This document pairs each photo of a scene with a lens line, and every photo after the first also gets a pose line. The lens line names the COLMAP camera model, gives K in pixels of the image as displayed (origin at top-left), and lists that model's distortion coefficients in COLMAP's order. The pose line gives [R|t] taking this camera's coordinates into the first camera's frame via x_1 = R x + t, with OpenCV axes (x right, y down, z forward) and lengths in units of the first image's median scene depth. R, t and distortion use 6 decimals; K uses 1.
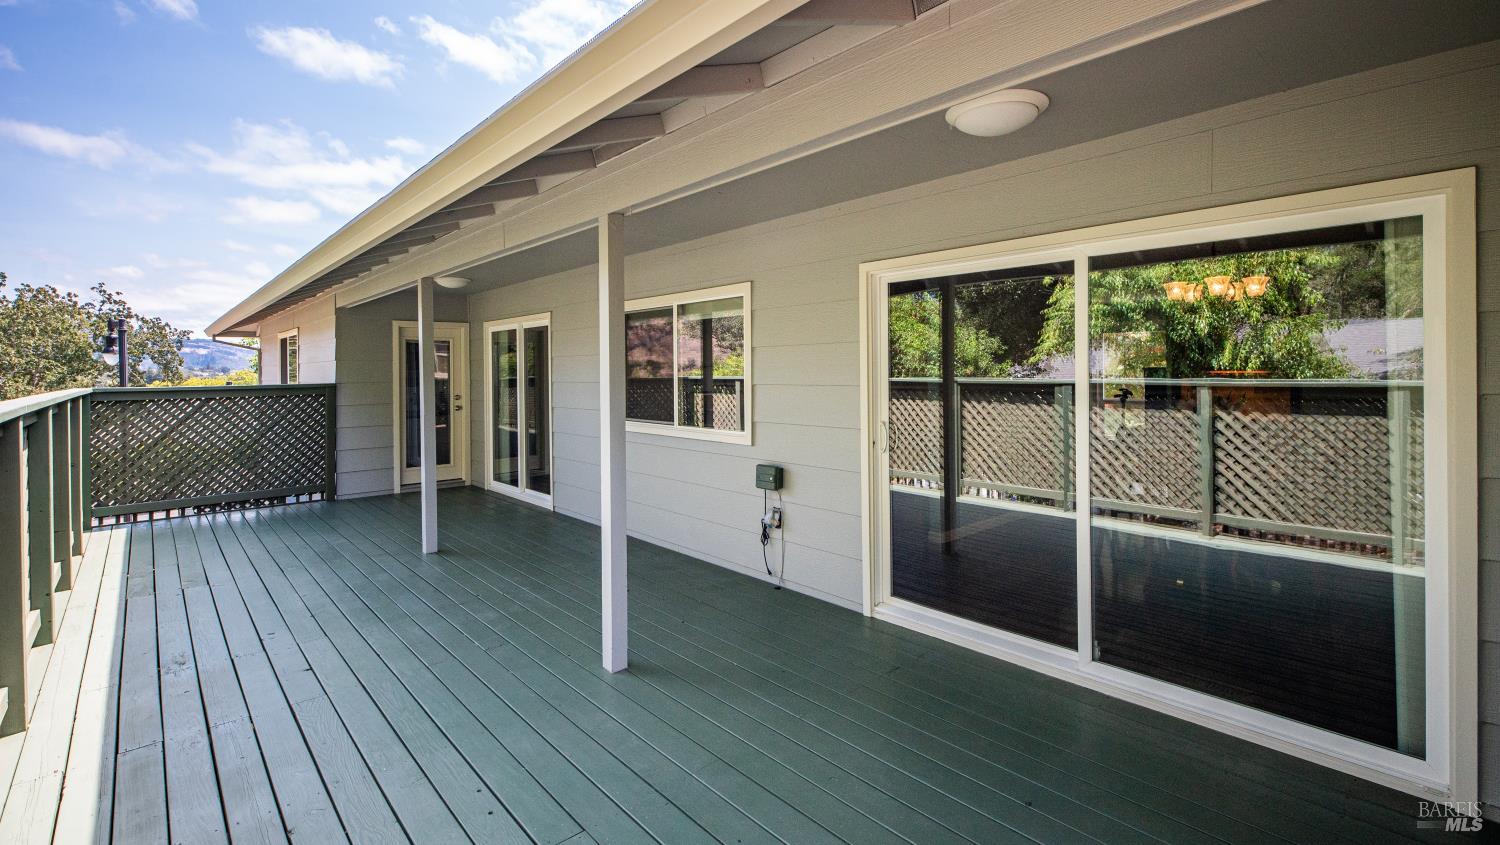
lens RADIAL K [[687.9, 0, 756.4], [0, 687.9, 390.5], [0, 0, 1]] dist [-0.010061, -0.000776]
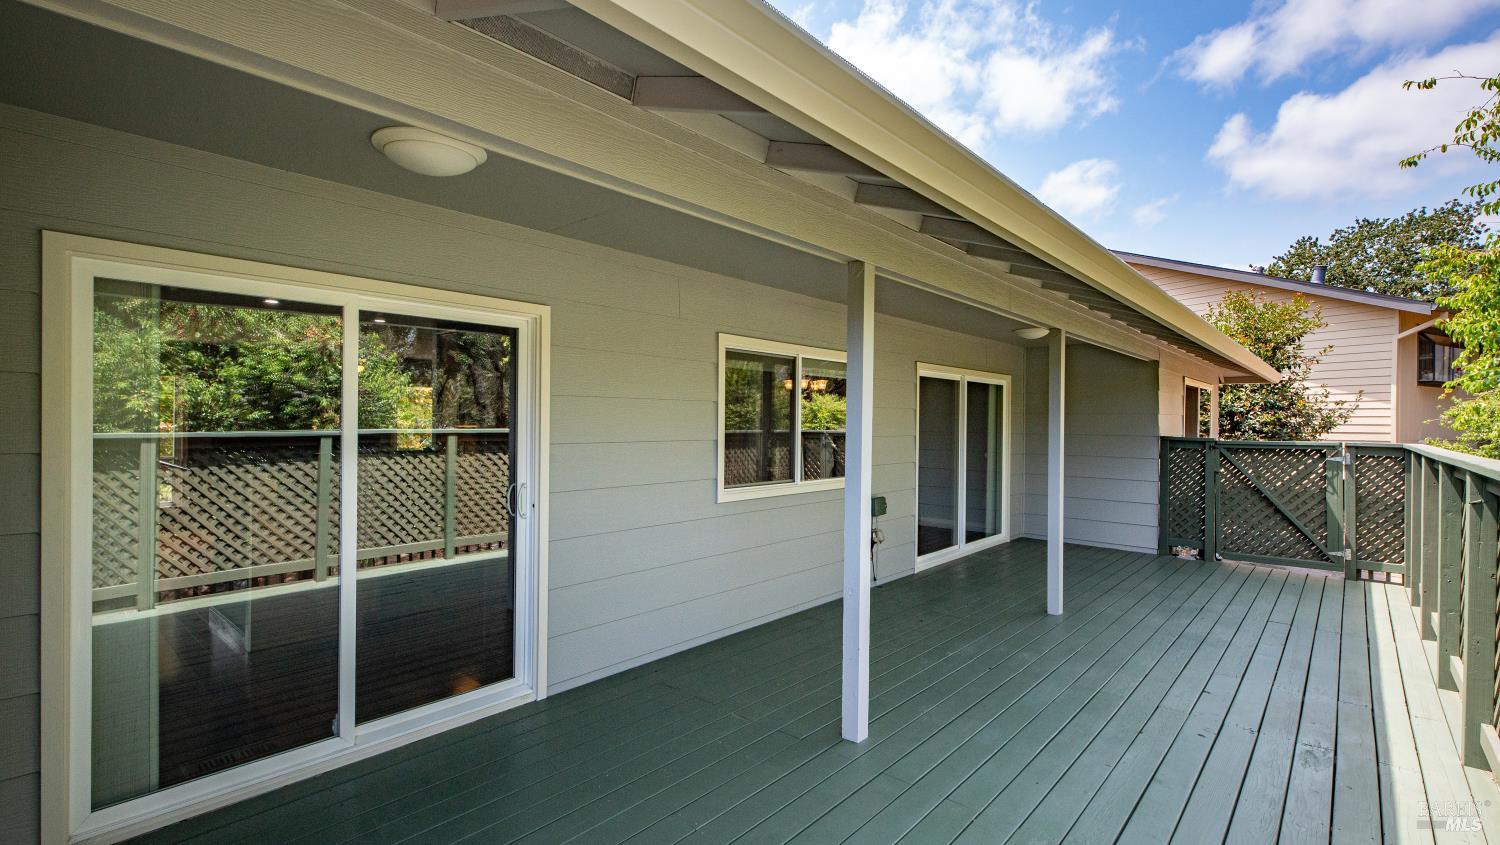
lens RADIAL K [[687.9, 0, 746.3], [0, 687.9, 422.9], [0, 0, 1]] dist [-0.010061, -0.000776]
pose [[-0.113562, 0.001782, 0.993529, -1.459801], [0.024614, 0.999697, 0.001020, -0.045302], [-0.993226, 0.024571, -0.113571, 1.616747]]
